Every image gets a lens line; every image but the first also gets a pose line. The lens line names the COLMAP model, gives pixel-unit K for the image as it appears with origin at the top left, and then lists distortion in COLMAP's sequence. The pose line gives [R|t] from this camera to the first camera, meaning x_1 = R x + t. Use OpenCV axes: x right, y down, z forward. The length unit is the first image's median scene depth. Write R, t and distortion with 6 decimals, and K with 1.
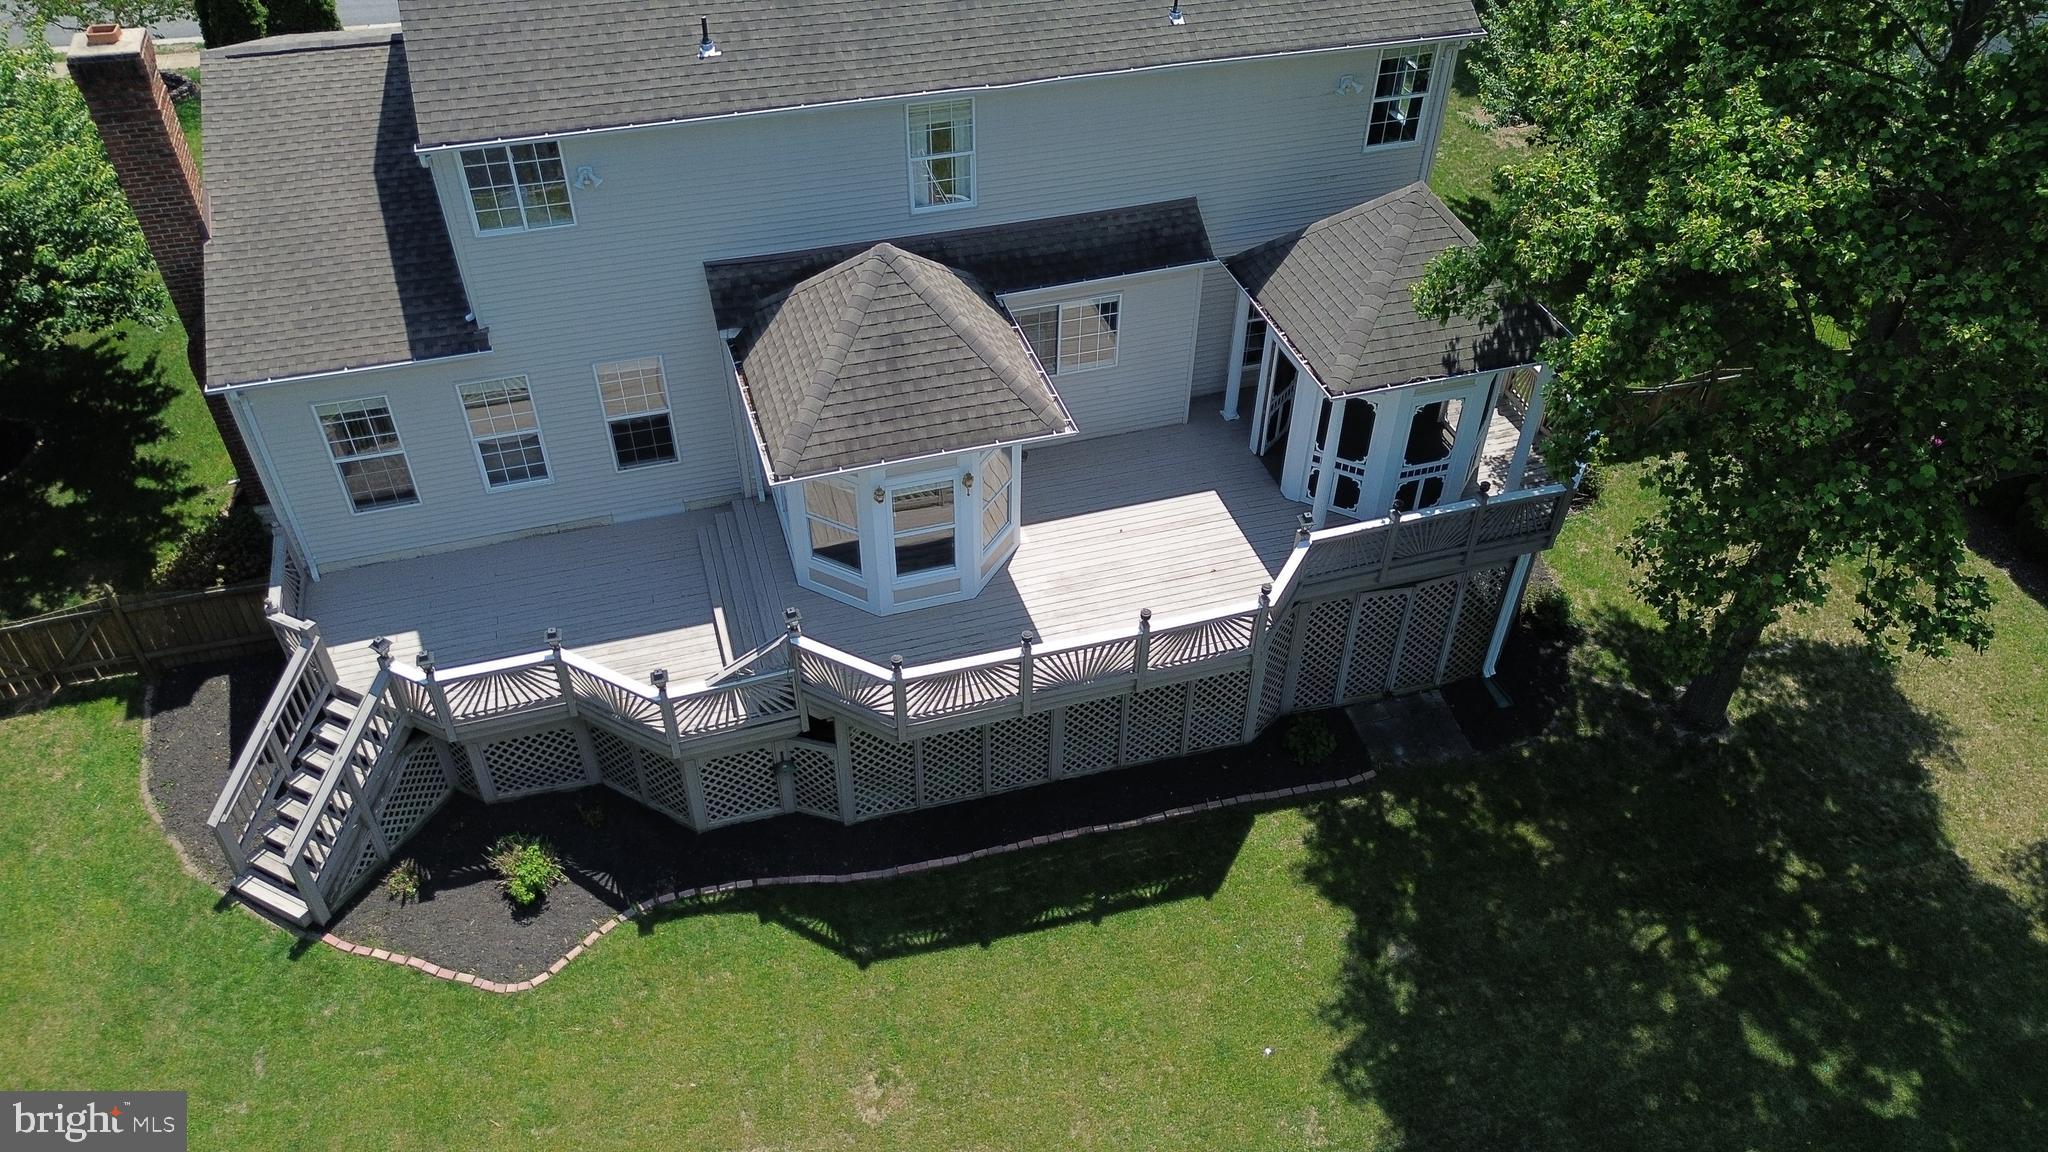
lens RADIAL K [[1452.5, 0, 1015.8], [0, 1452.5, 576.9], [0, 0, 1]] dist [0.057996, -0.053628]
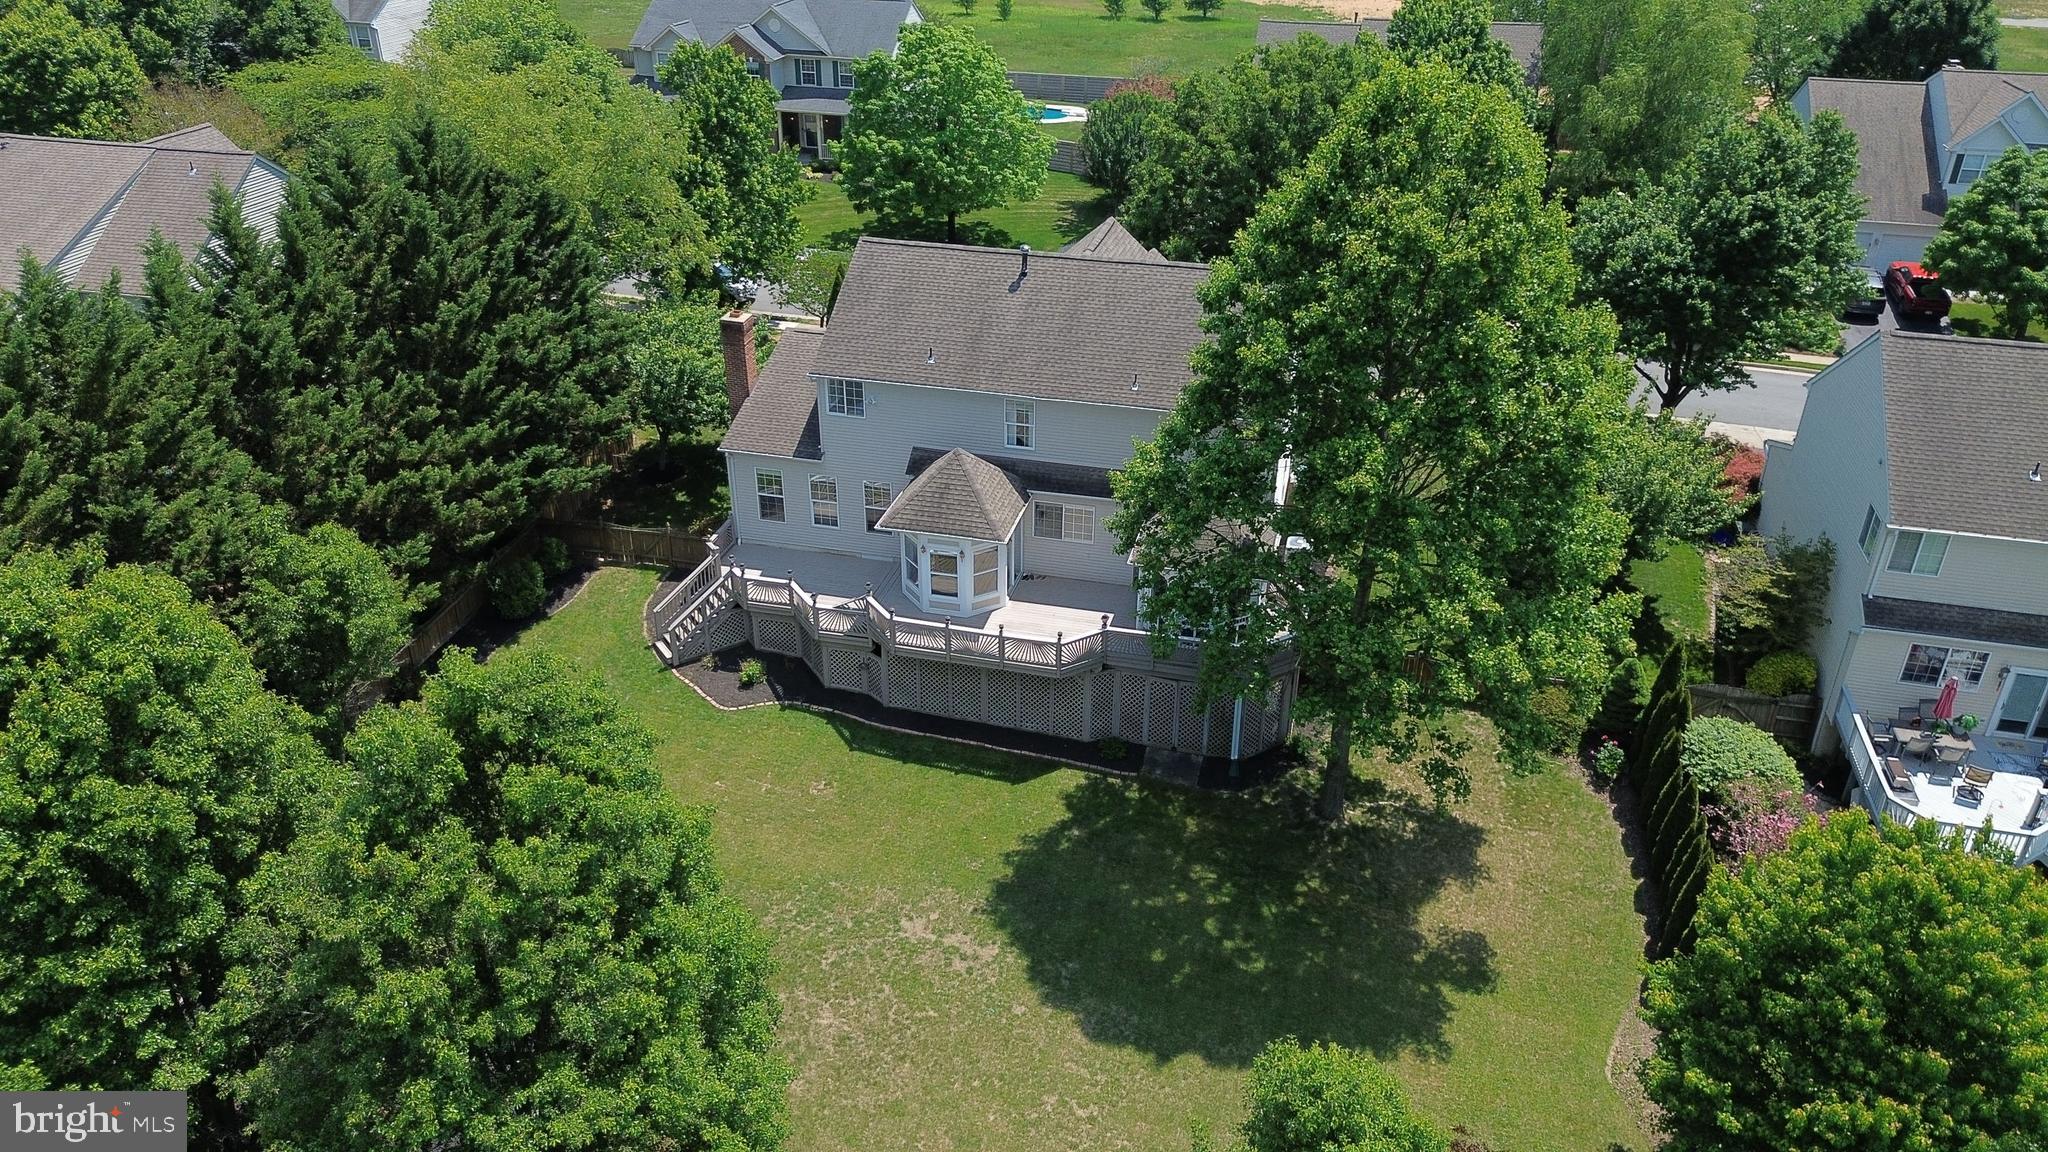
lens RADIAL K [[1452.5, 0, 1020.7], [0, 1452.5, 578.4], [0, 0, 1]] dist [0.057996, -0.053628]
pose [[0.857843, 0.244484, -0.452031, 1.008414], [-0.338925, 0.930336, -0.140016, 0.236907], [0.386309, 0.273317, 0.880944, -0.873823]]
